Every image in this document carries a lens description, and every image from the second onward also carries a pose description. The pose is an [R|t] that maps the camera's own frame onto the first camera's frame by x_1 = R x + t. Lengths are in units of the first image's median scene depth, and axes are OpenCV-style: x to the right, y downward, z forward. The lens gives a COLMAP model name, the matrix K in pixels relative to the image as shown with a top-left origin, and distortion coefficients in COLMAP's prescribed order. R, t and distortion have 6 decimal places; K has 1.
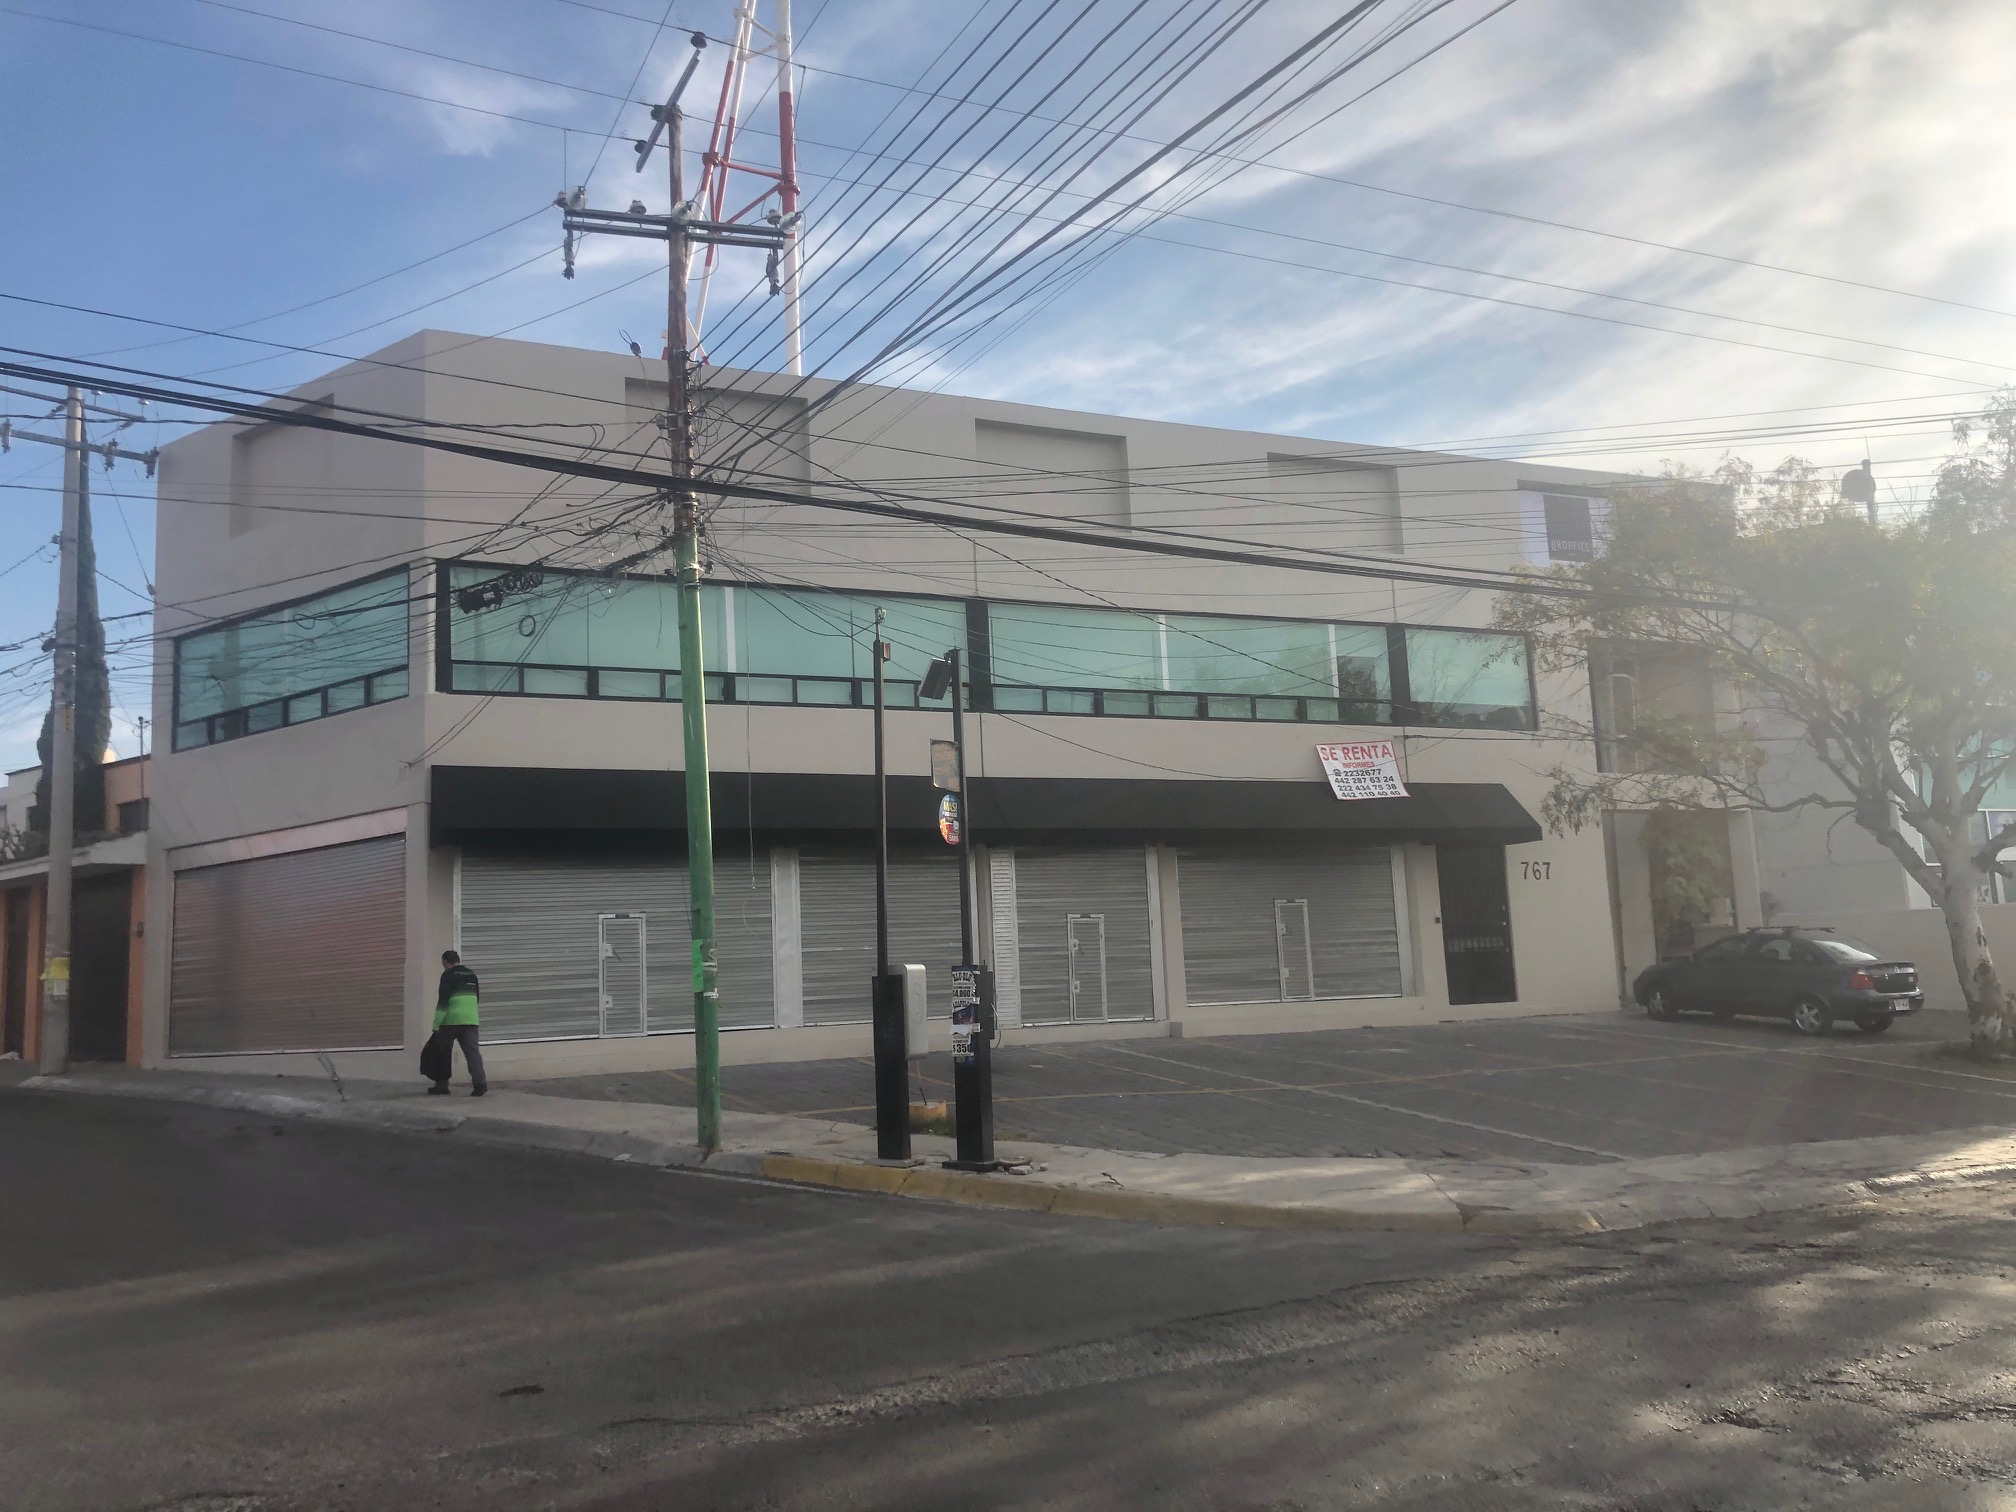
lens RADIAL K [[1664.6, 0, 996.7], [0, 1664.6, 755.7], [0, 0, 1]] dist [0.044990, -0.013652]
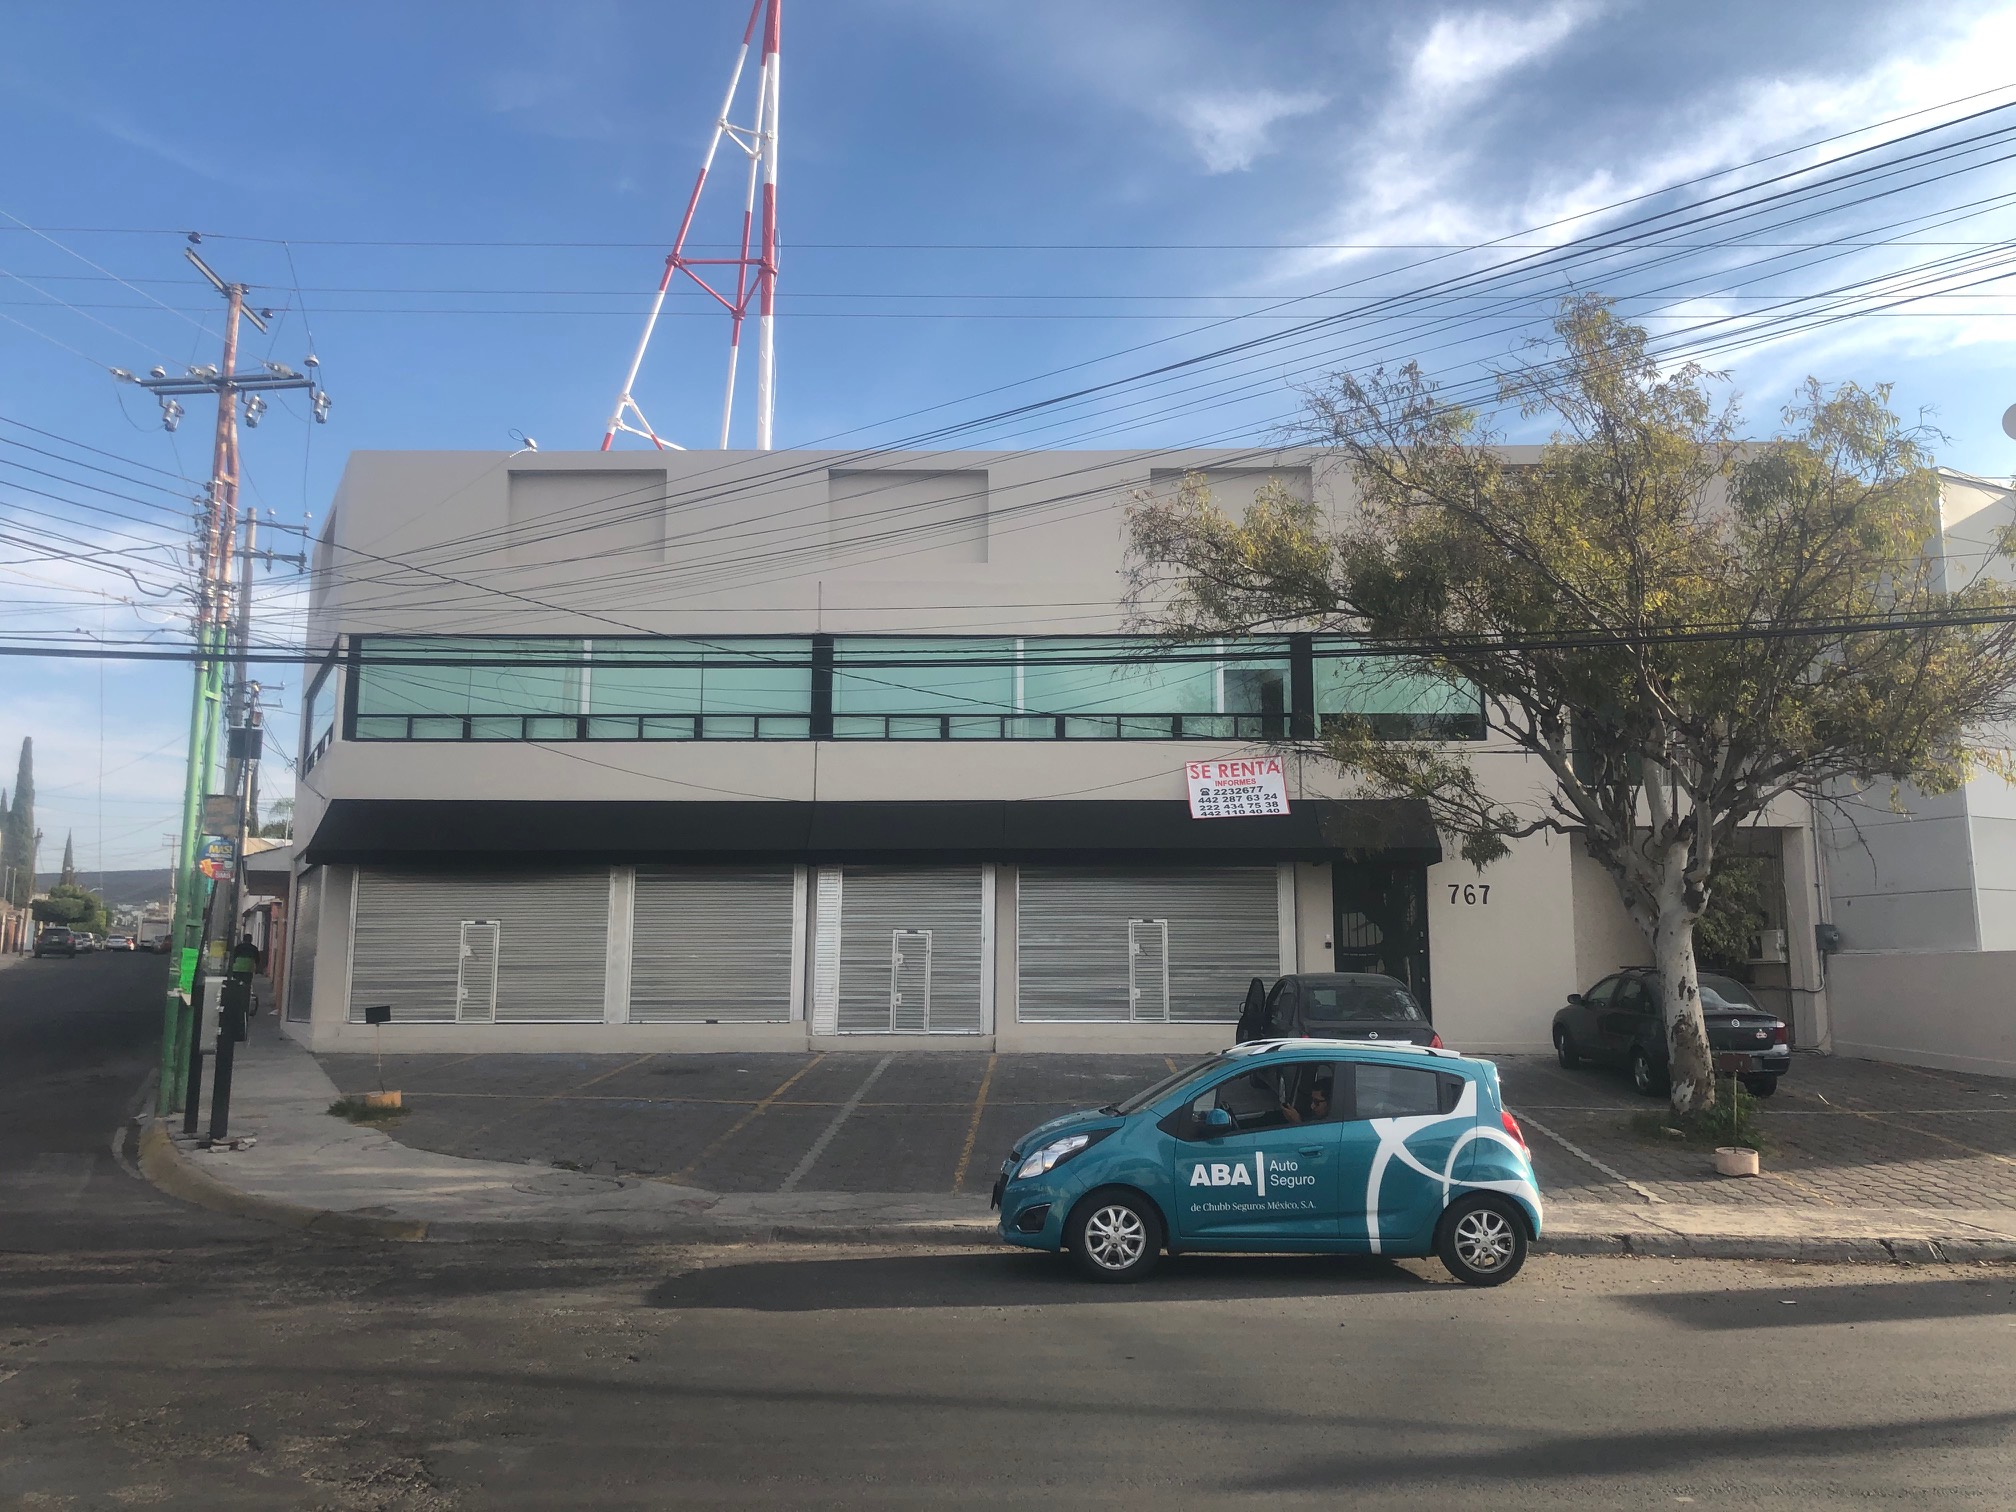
lens RADIAL K [[1664.6, 0, 996.7], [0, 1664.6, 755.7], [0, 0, 1]] dist [0.044990, -0.013652]
pose [[0.895196, -0.018502, -0.445289, 0.572278], [0.021519, 0.999767, 0.001721, -0.015819], [0.445153, -0.011122, 0.895385, 0.080995]]
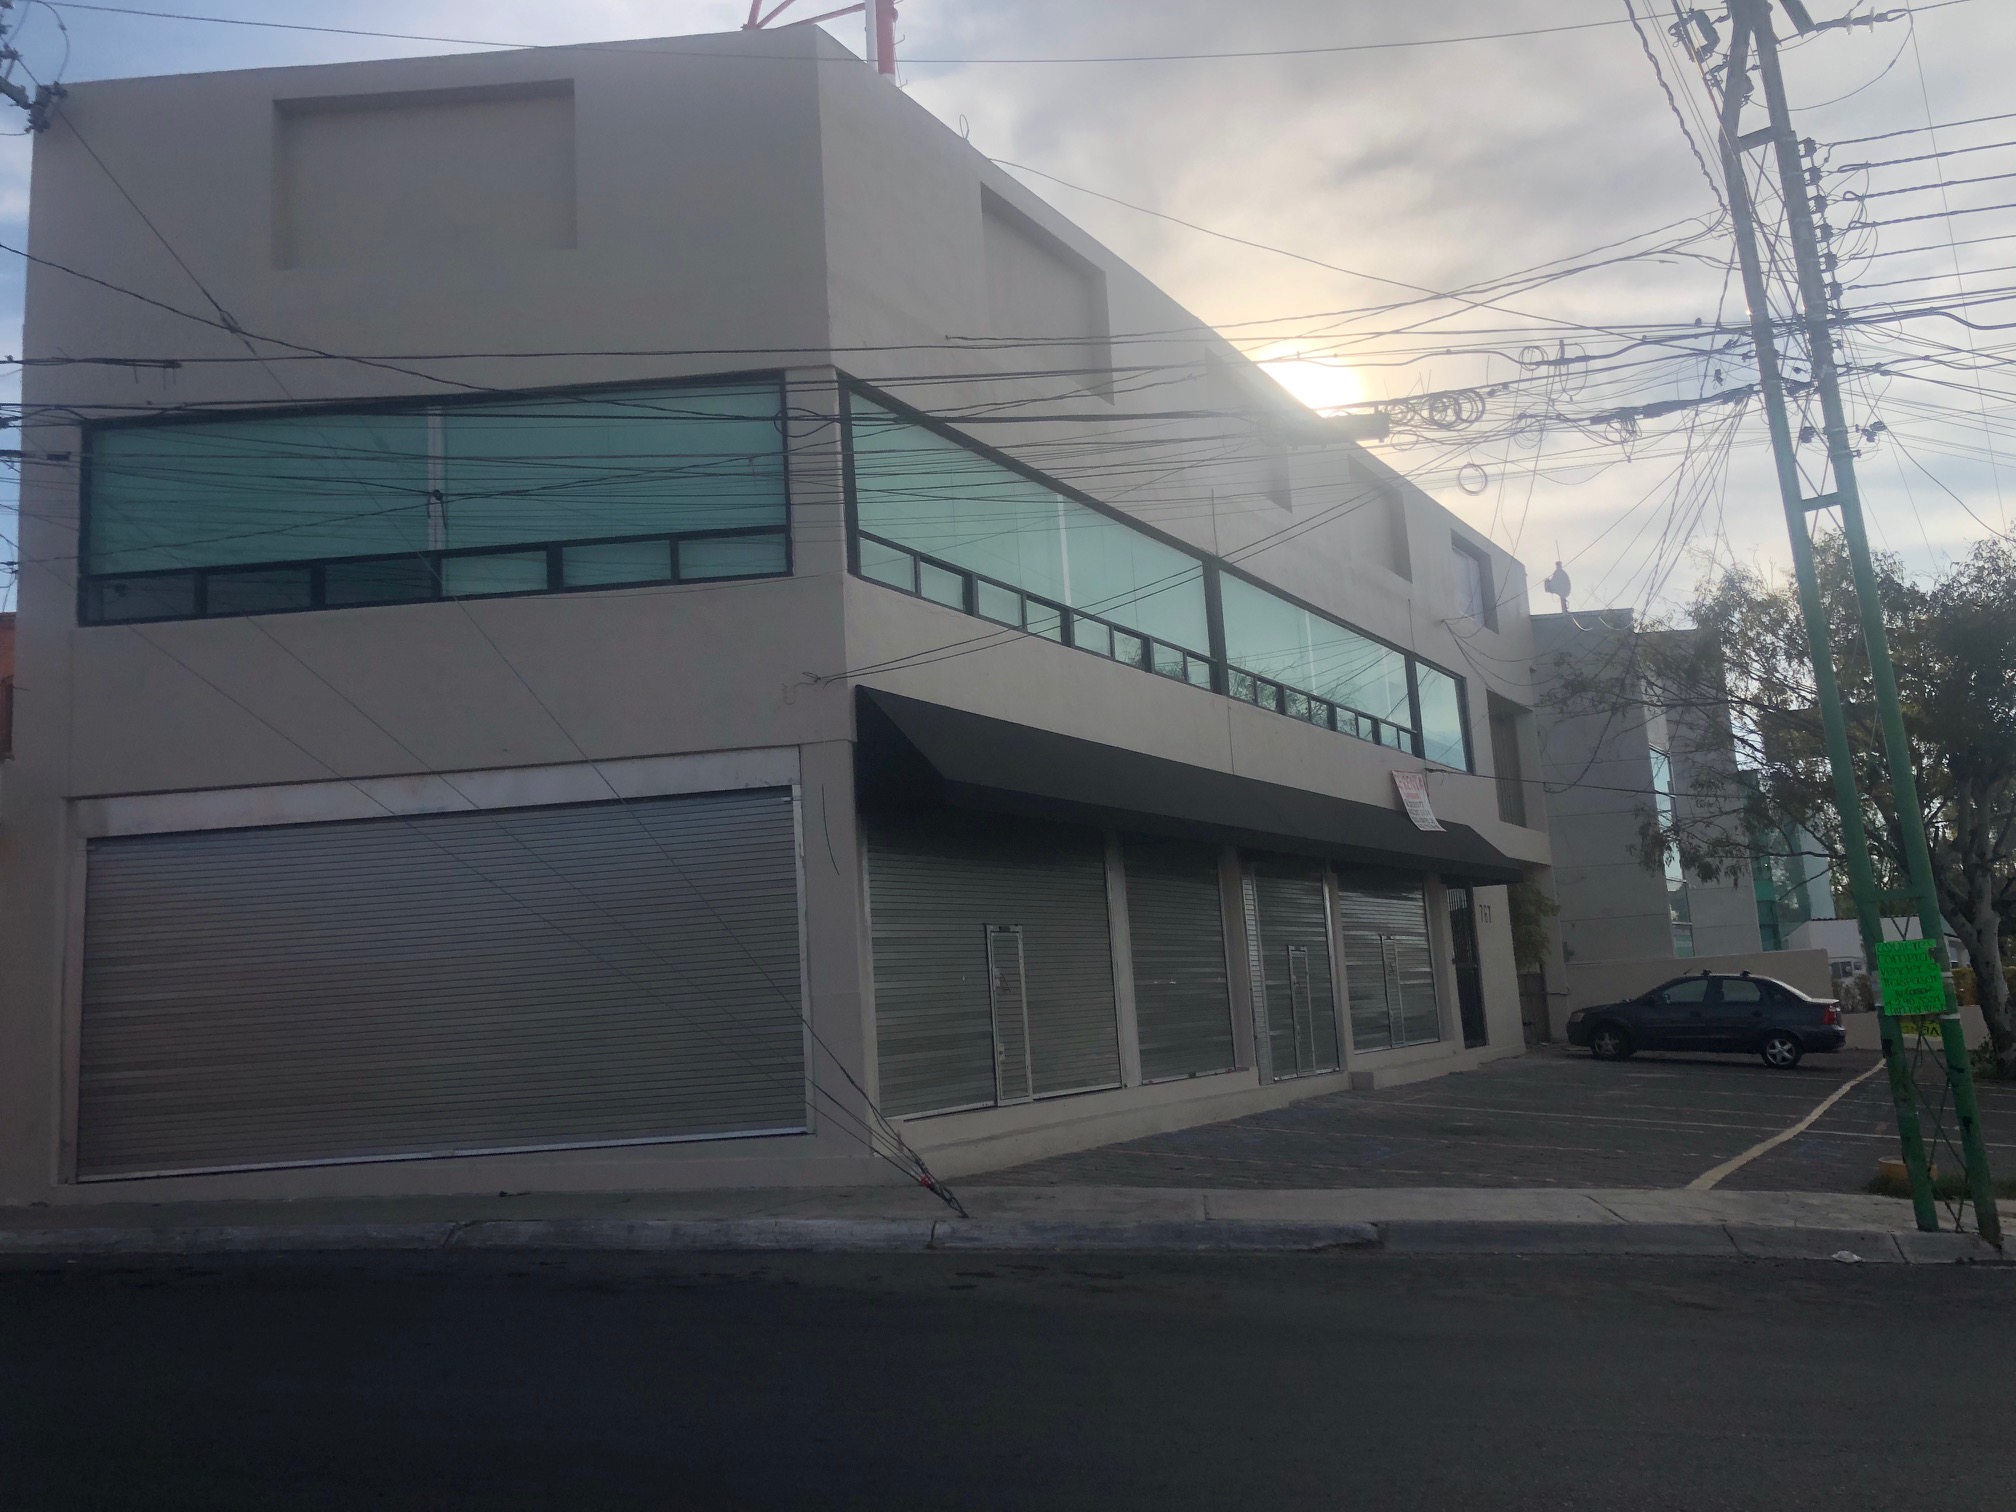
lens RADIAL K [[1715.9, 0, 1052.1], [0, 1715.9, 710.1], [0, 0, 1]] dist [0.046995, -0.000380]
pose [[0.813026, 0.095346, 0.574368, -0.561086], [-0.056793, 0.994783, -0.084746, 0.057433], [-0.579451, 0.036281, 0.814199, 0.353531]]
